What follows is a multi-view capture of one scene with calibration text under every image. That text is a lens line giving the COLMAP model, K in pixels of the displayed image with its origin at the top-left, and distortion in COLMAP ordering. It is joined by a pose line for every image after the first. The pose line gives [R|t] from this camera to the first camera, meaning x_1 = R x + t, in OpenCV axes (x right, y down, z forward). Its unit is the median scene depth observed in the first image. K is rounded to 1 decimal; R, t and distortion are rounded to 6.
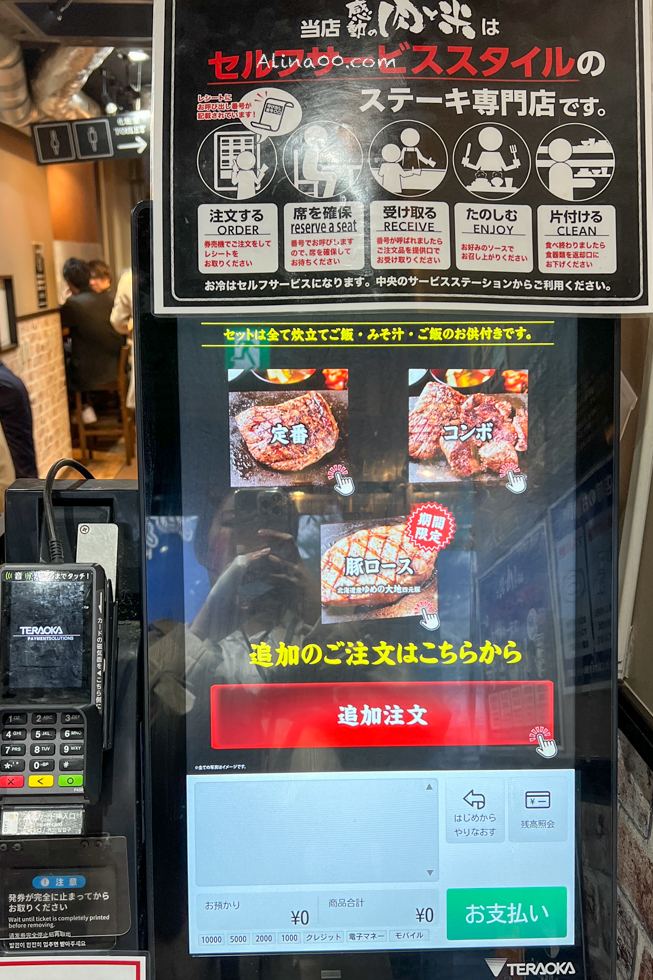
lens RADIAL K [[967.9, 0, 326.5], [0, 967.9, 562.2], [0, 0, 1]] dist [0.092777, -0.169375]
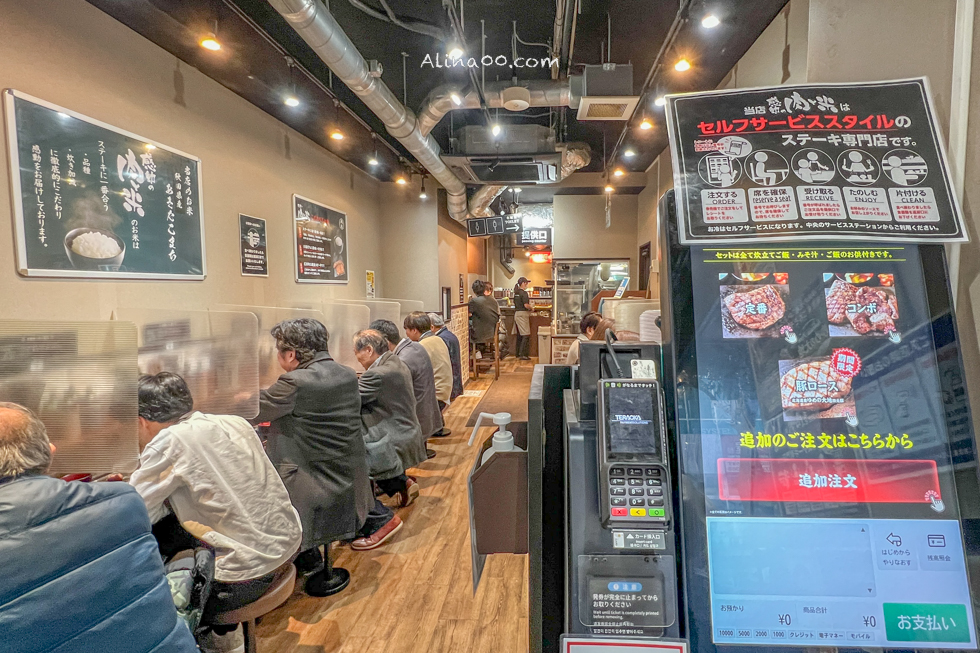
lens RADIAL K [[472.2, 0, 490.0], [0, 472.2, 326.5], [0, 0, 1]] dist [-0.002007, -0.001909]
pose [[0.997159, 0.001565, -0.075314, -0.455606], [-0.020892, 0.966311, -0.256528, 0.128048], [0.072375, 0.257372, 0.963598, 0.155059]]
